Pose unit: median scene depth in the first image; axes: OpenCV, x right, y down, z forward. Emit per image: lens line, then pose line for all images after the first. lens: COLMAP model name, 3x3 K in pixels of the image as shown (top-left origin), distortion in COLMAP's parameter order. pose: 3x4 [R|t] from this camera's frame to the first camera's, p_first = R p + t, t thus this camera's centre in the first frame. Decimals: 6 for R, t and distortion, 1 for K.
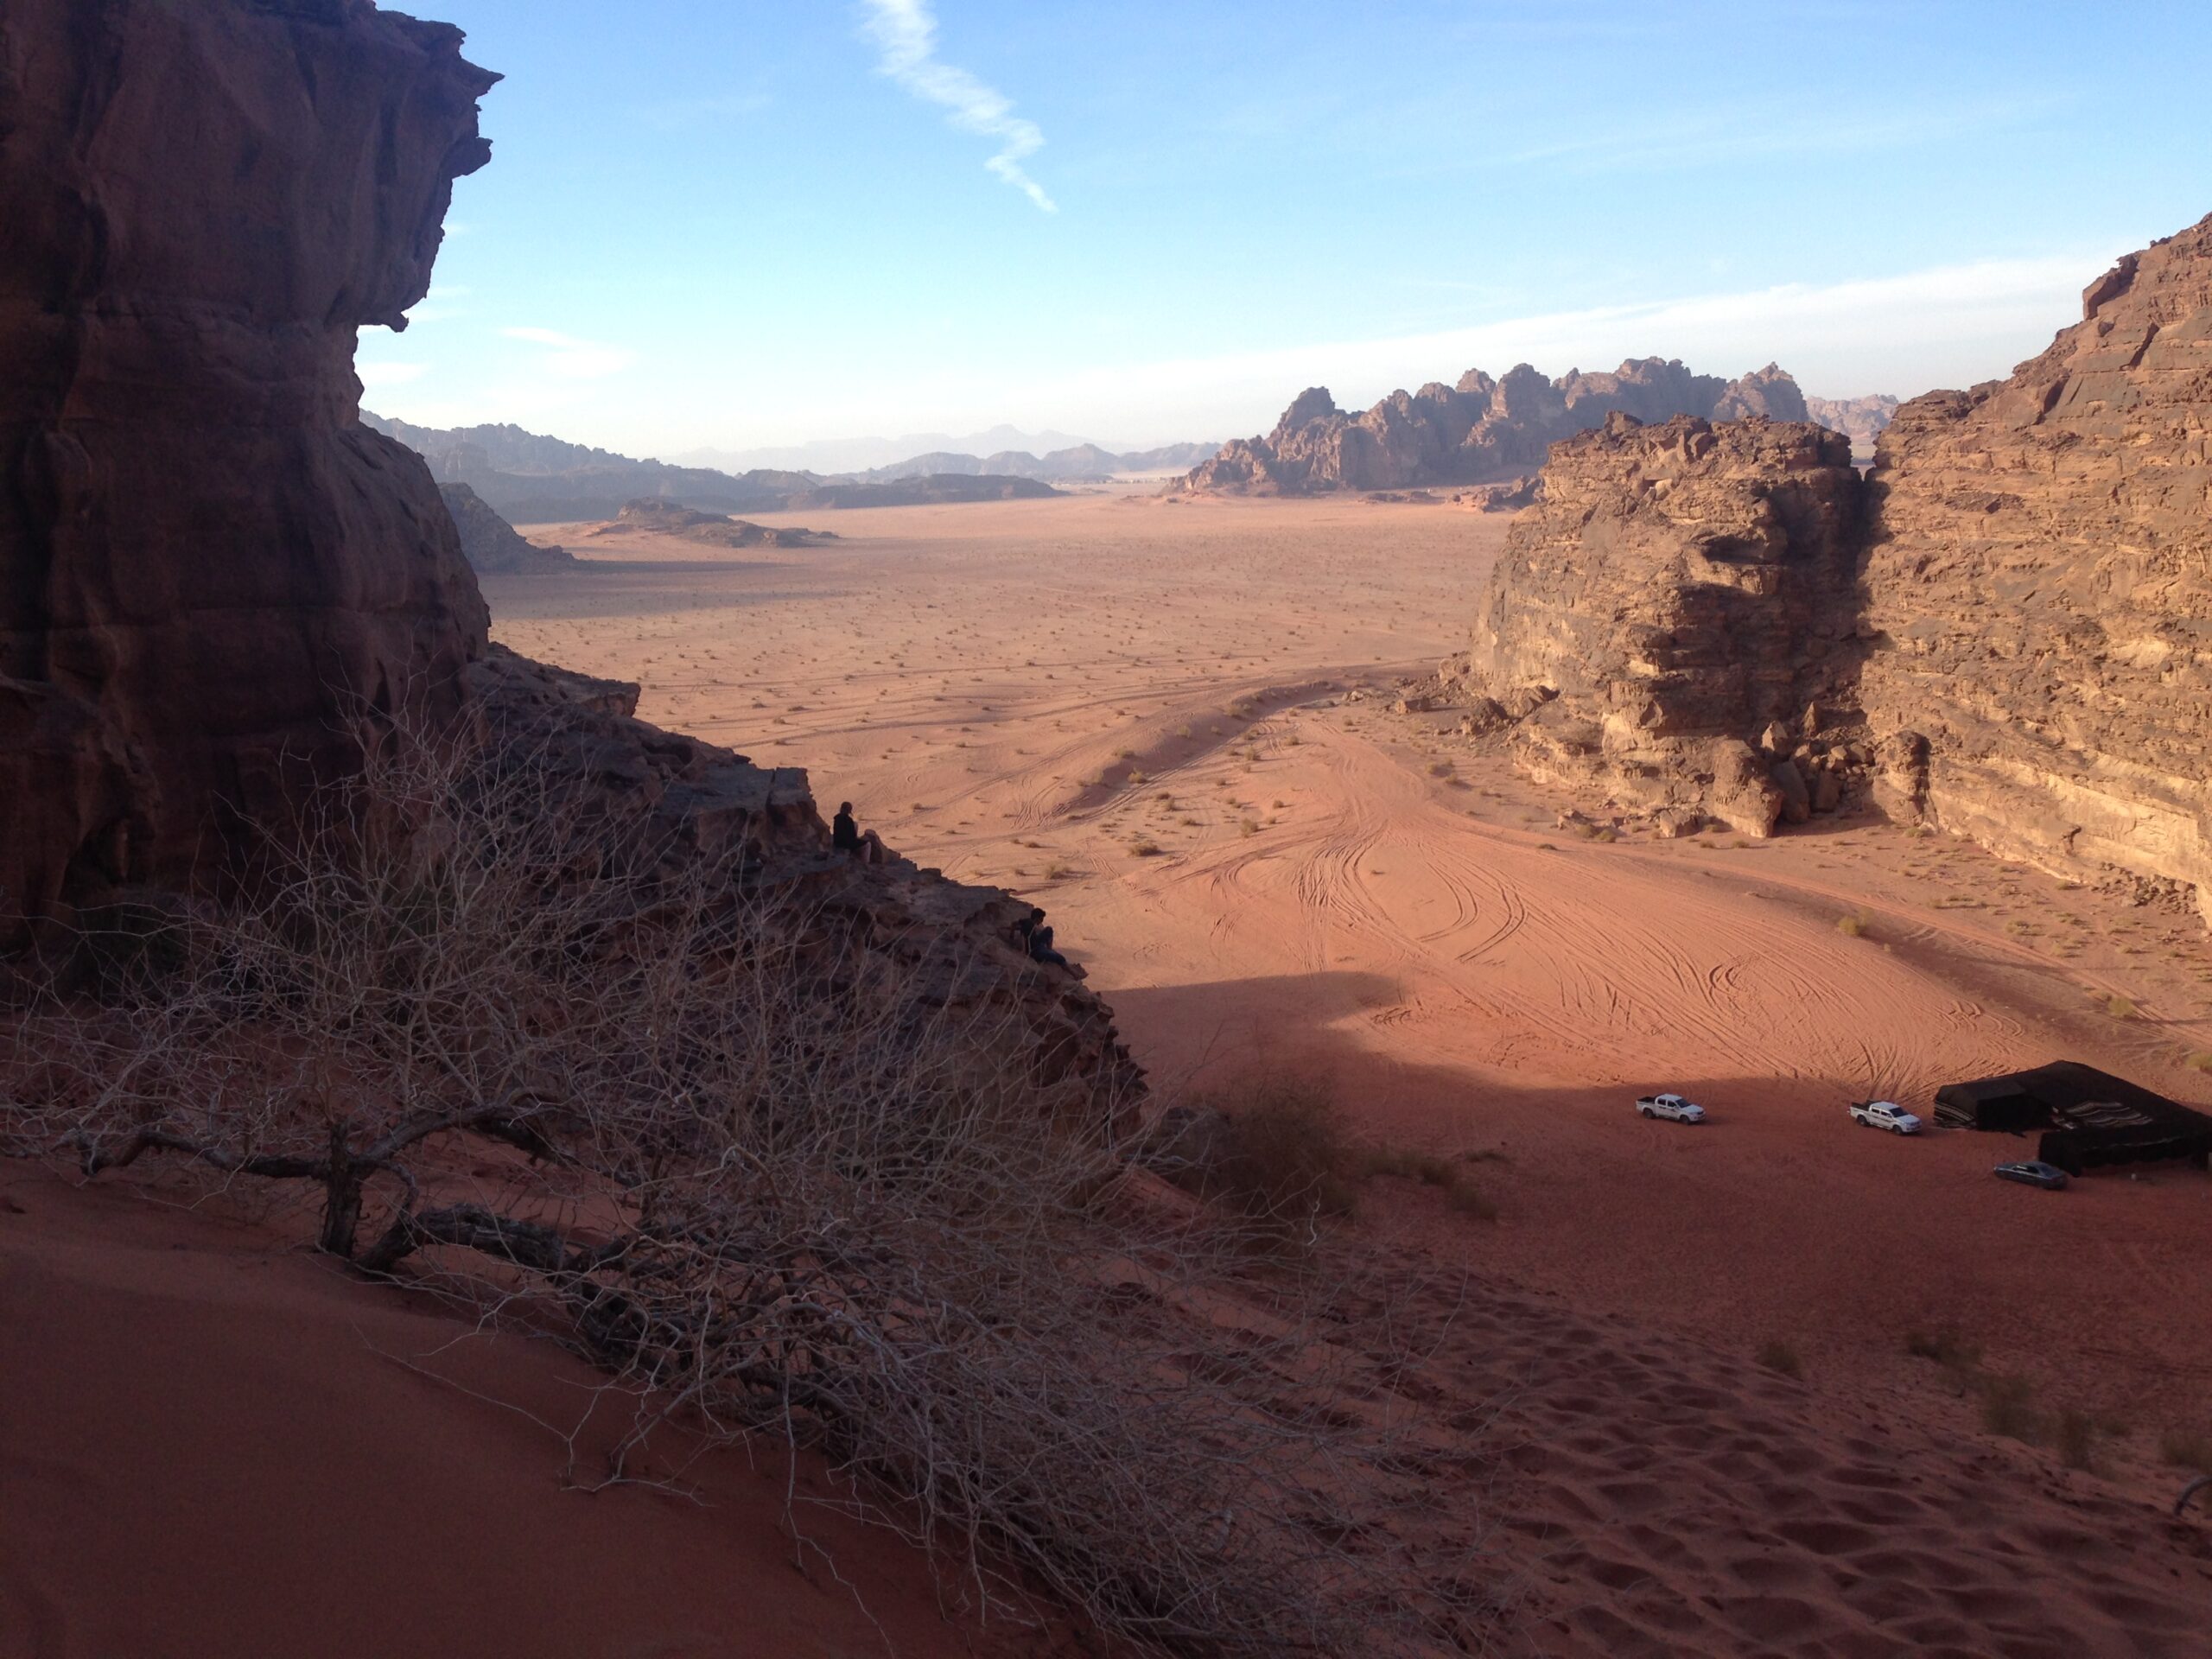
lens RADIAL K [[2090.3, 0, 1105.9], [0, 2090.3, 850.6], [0, 0, 1]] dist [0.067190, 0.000000]
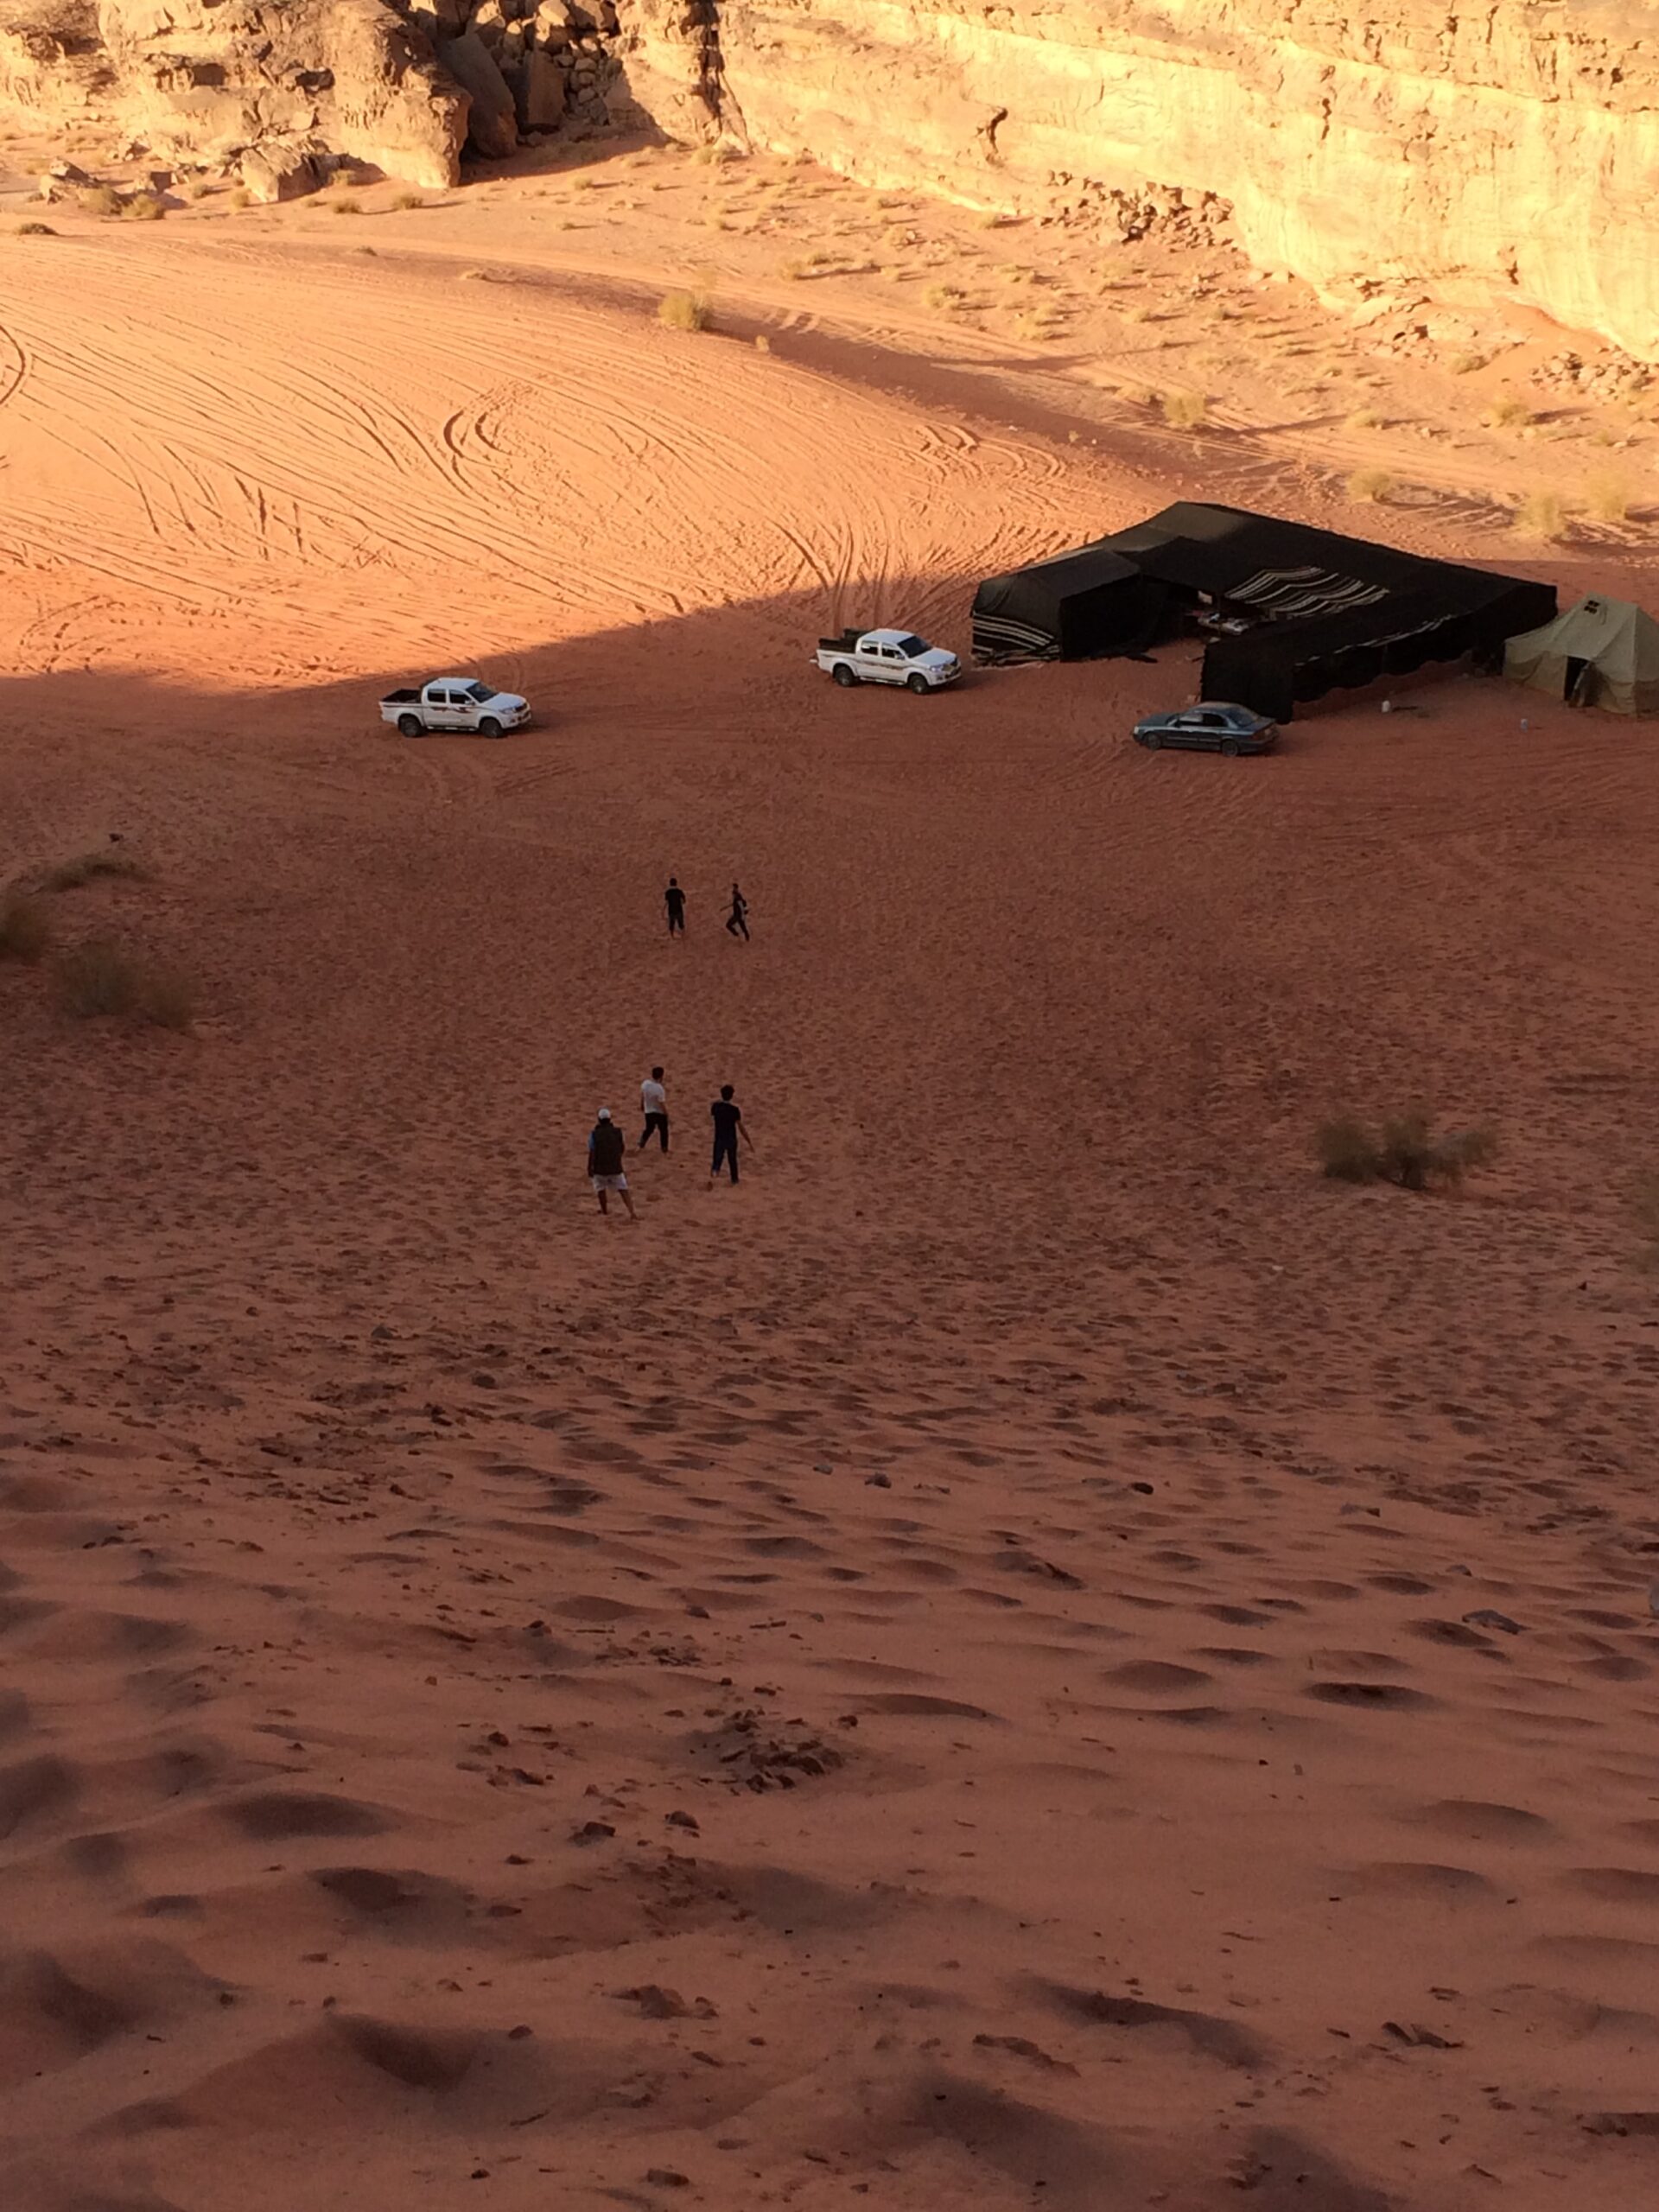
lens RADIAL K [[3584.5, 0, 828.5], [0, 3584.5, 1084.3], [0, 0, 1]] dist [0.056924, 0.000000]
pose [[0.901074, -0.174984, 0.396795, 0.012128], [0.091640, 0.971148, 0.220166, 0.021935], [-0.423873, -0.162023, 0.891112, 0.150334]]
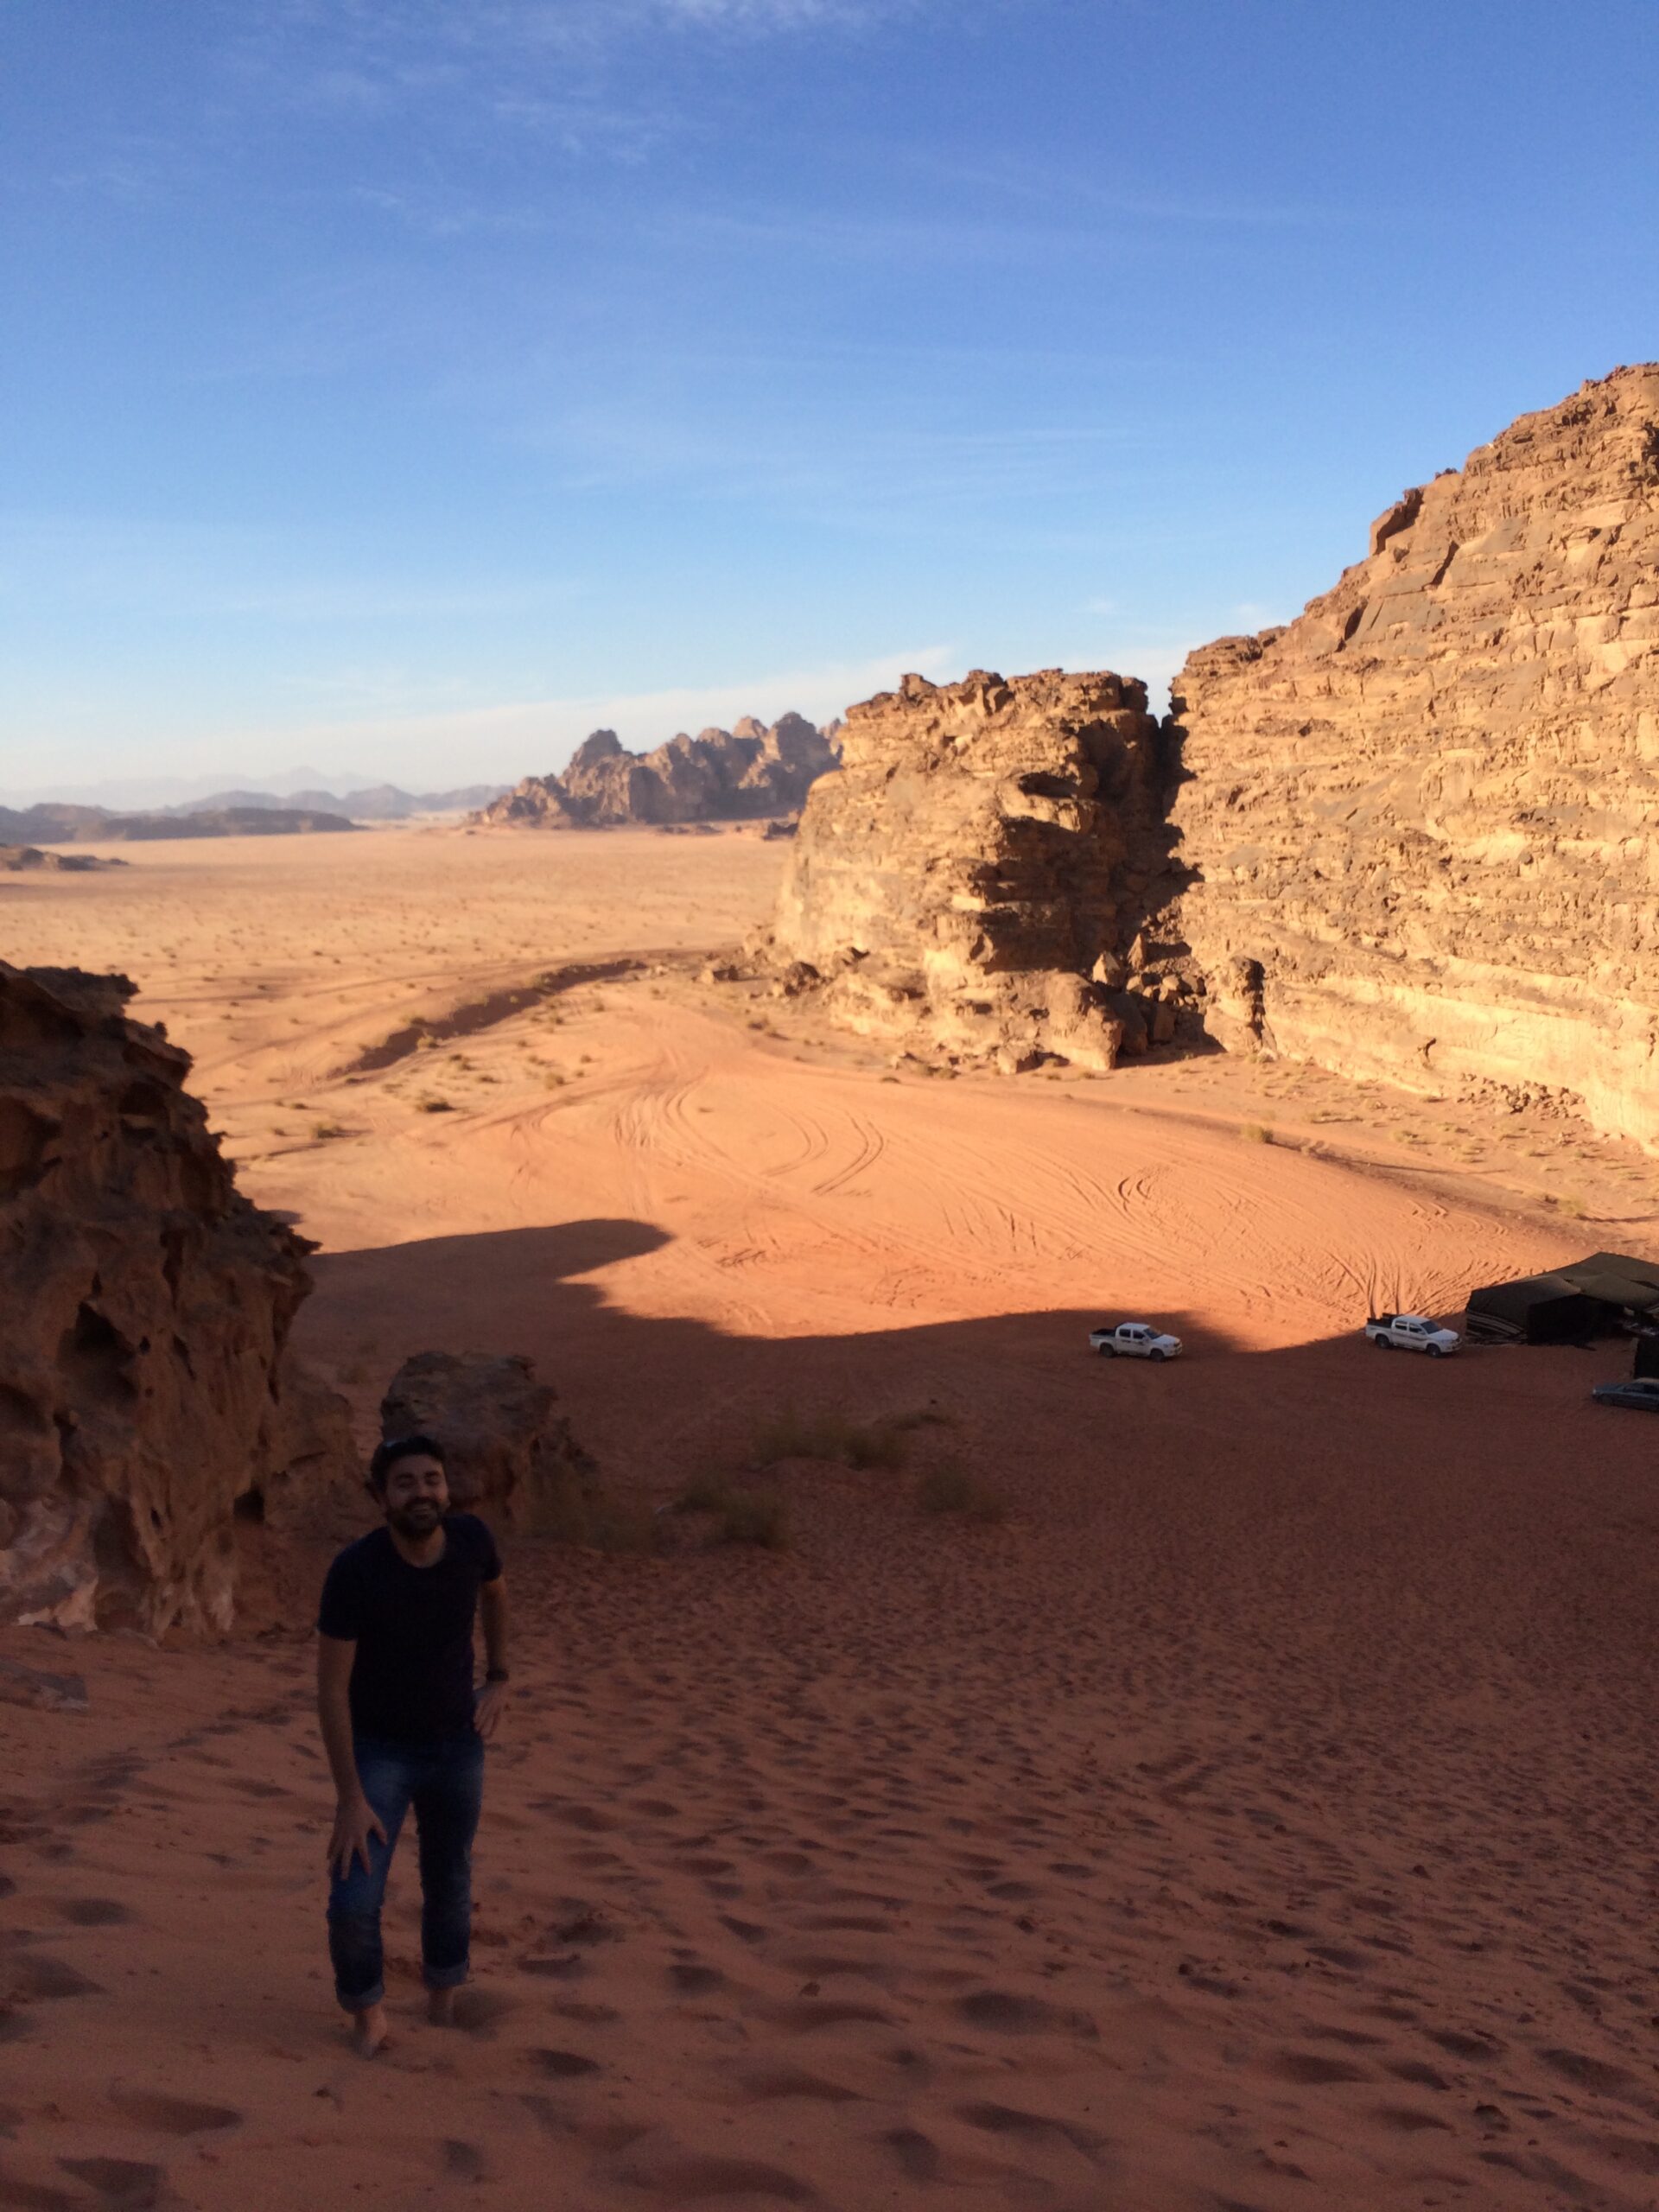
lens RADIAL K [[1901.7, 0, 828.5], [0, 1901.7, 1070.1], [0, 0, 1]] dist [0.105945, -0.097265]
pose [[0.977247, -0.027419, 0.210326, 0.013378], [0.038459, 0.998079, -0.048578, 0.031223], [-0.208590, 0.055561, 0.976424, 0.201661]]
